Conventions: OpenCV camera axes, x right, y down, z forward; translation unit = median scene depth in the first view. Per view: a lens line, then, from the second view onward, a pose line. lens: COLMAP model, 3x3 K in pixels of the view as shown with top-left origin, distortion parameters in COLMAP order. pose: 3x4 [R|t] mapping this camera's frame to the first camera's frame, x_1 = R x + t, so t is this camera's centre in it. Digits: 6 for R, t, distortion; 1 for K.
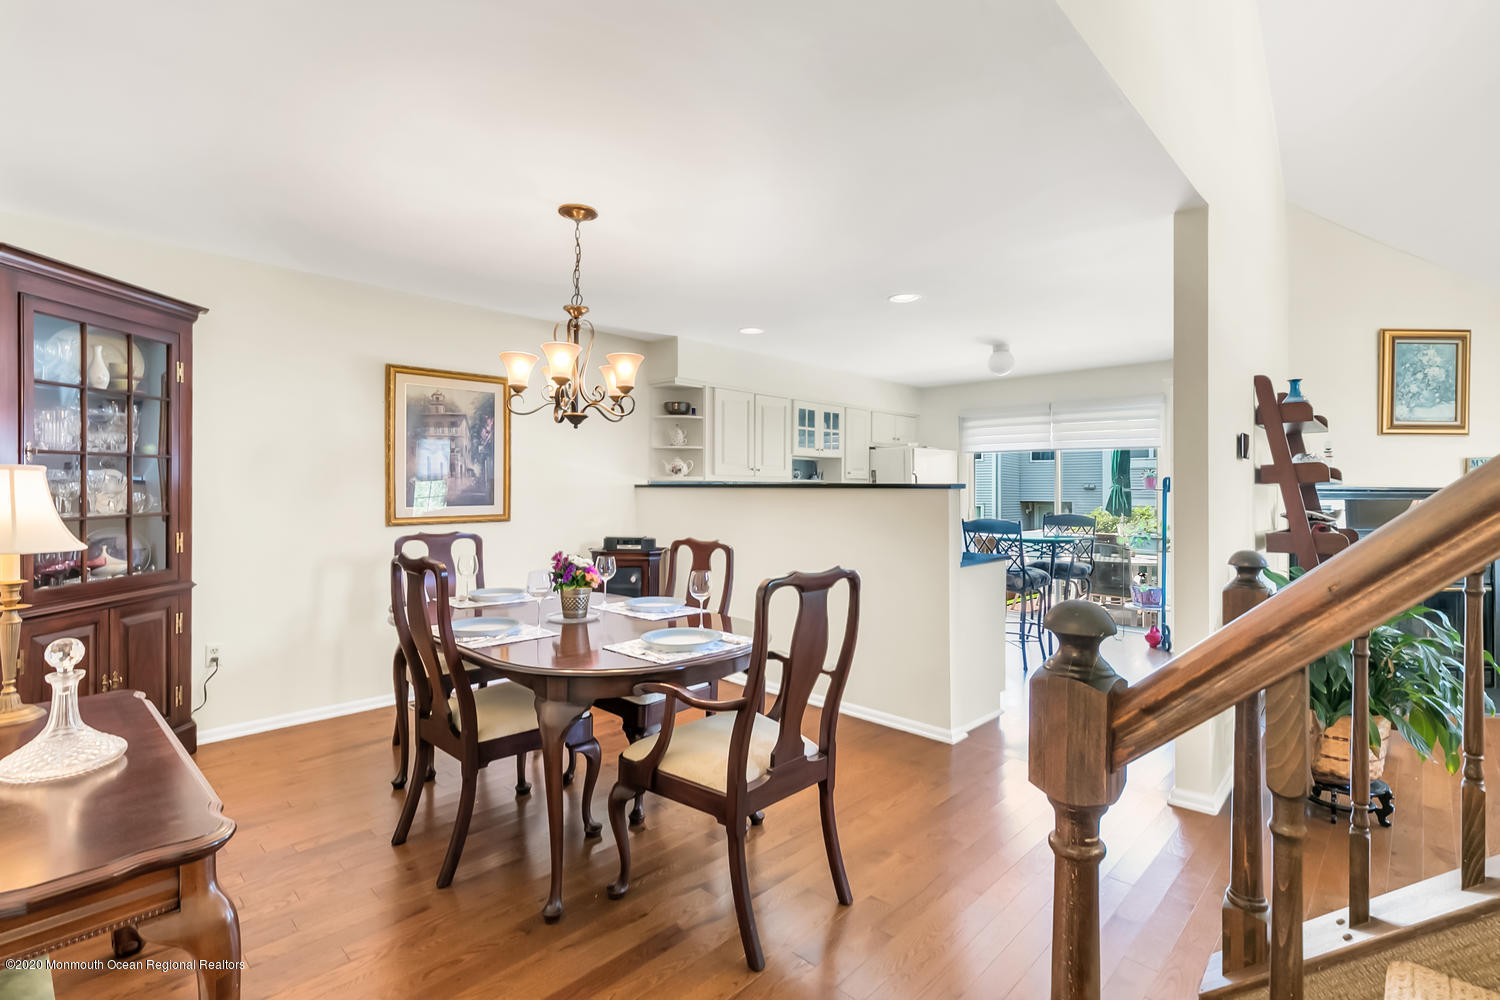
lens RADIAL K [[688.2, 0, 740.3], [0, 688.2, 476.2], [0, 0, 1]] dist [0.001486, -0.000107]
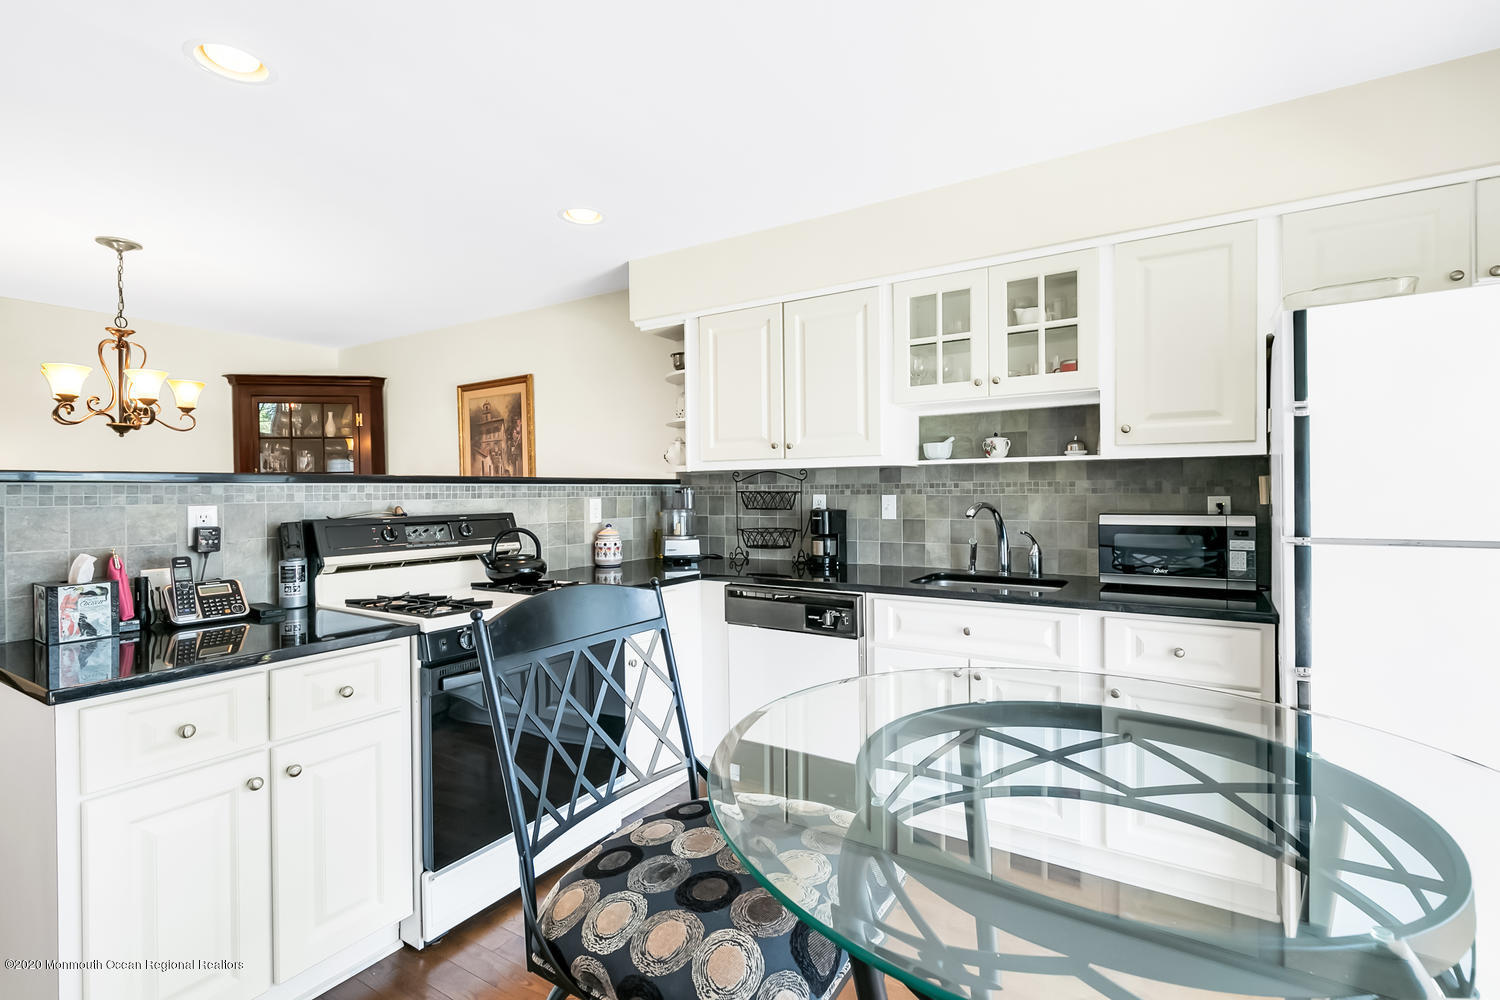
lens RADIAL K [[688.2, 0, 755.5], [0, 688.2, 498.1], [0, 0, 1]] dist [0.001486, -0.000107]
pose [[0.213801, 0.004457, -0.976867, 0.493584], [0.029850, 0.999493, 0.011093, 0.021839], [0.976421, -0.031531, 0.213560, 0.802859]]
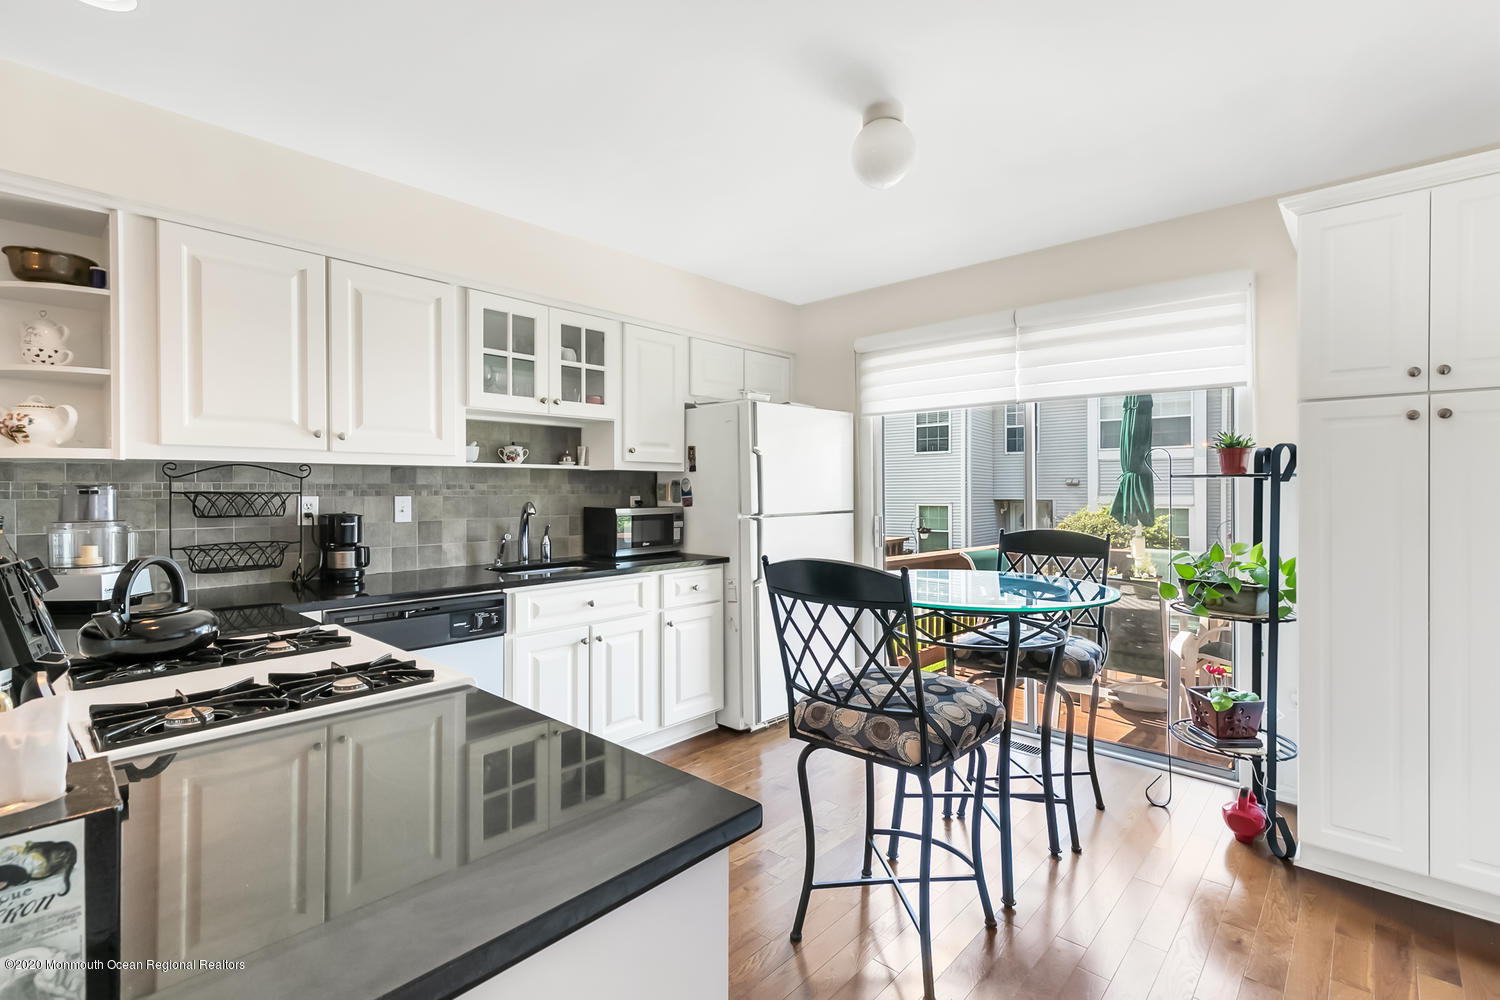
lens RADIAL K [[688.2, 0, 759.4], [0, 688.2, 490.7], [0, 0, 1]] dist [0.001486, -0.000107]
pose [[0.998548, -0.009264, 0.053064, 0.244398], [0.008221, 0.999769, 0.019839, 0.016774], [-0.053236, -0.019374, 0.998394, 0.522248]]
